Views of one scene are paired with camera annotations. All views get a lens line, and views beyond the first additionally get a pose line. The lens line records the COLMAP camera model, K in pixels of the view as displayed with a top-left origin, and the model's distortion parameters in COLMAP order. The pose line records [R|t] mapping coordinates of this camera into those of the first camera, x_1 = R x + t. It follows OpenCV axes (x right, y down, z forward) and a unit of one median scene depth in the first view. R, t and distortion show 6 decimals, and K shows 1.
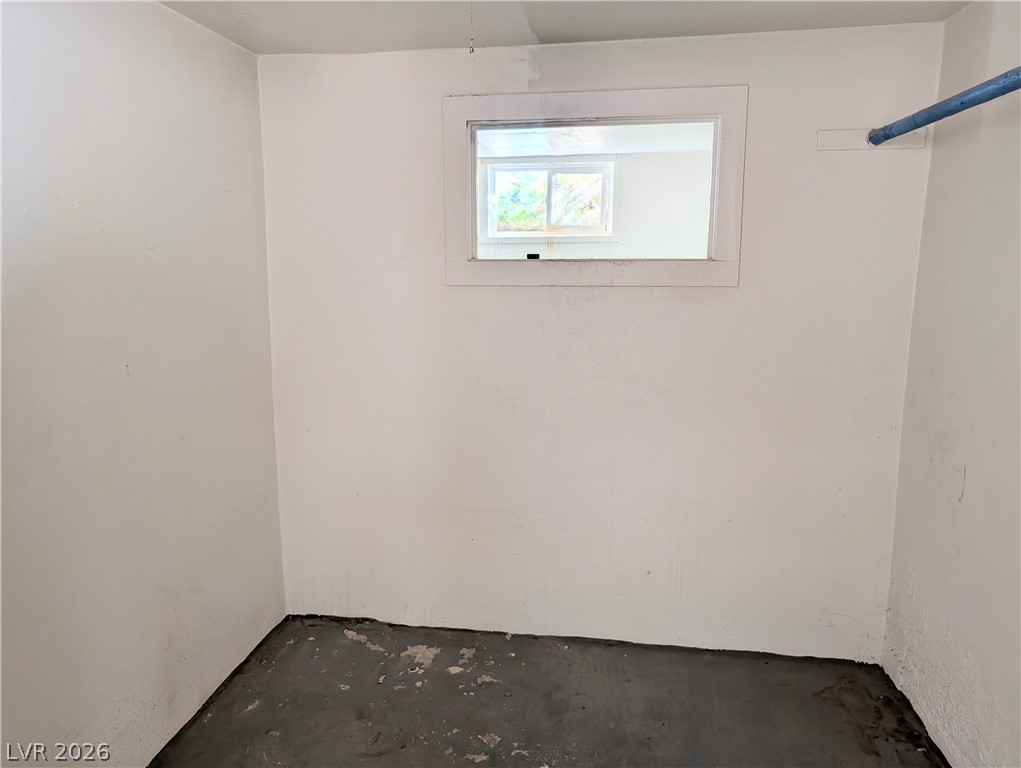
lens RADIAL K [[737.2, 0, 510.3], [0, 737.2, 385.2], [0, 0, 1]] dist [-0.006012, -0.000506]
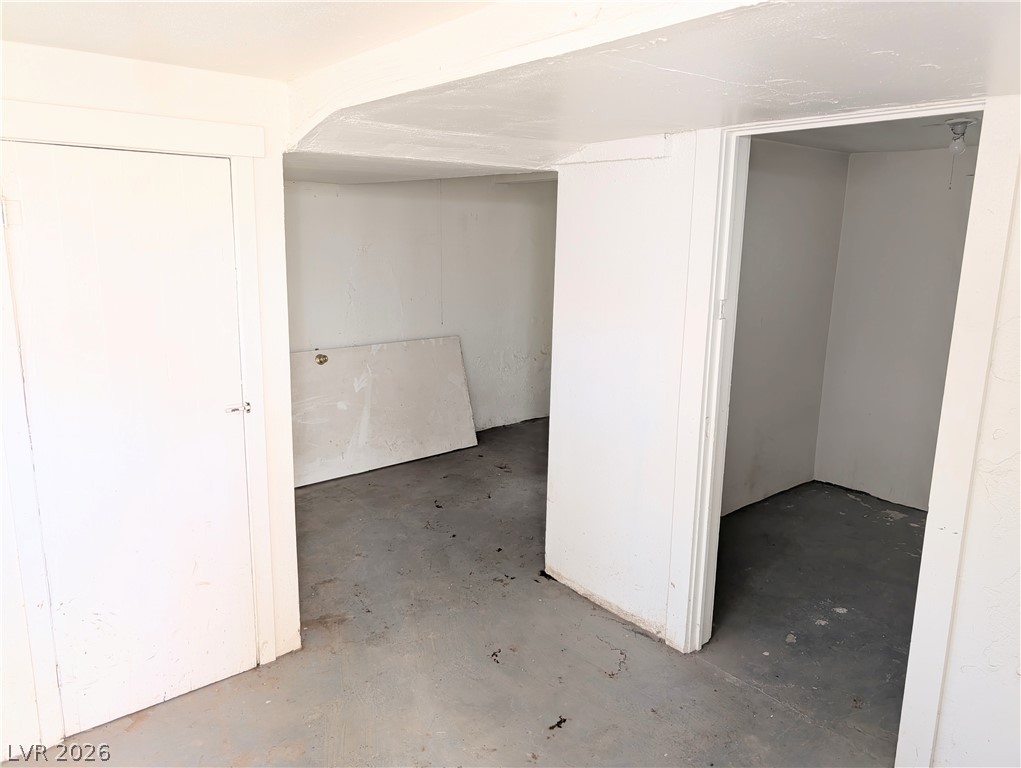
lens RADIAL K [[737.2, 0, 509.1], [0, 737.2, 384.7], [0, 0, 1]] dist [-0.006012, -0.000506]
pose [[0.752803, 0.144862, -0.642108, 0.230066], [-0.135174, 0.988715, 0.064581, 0.087226], [0.644217, 0.038180, 0.763889, -0.767932]]
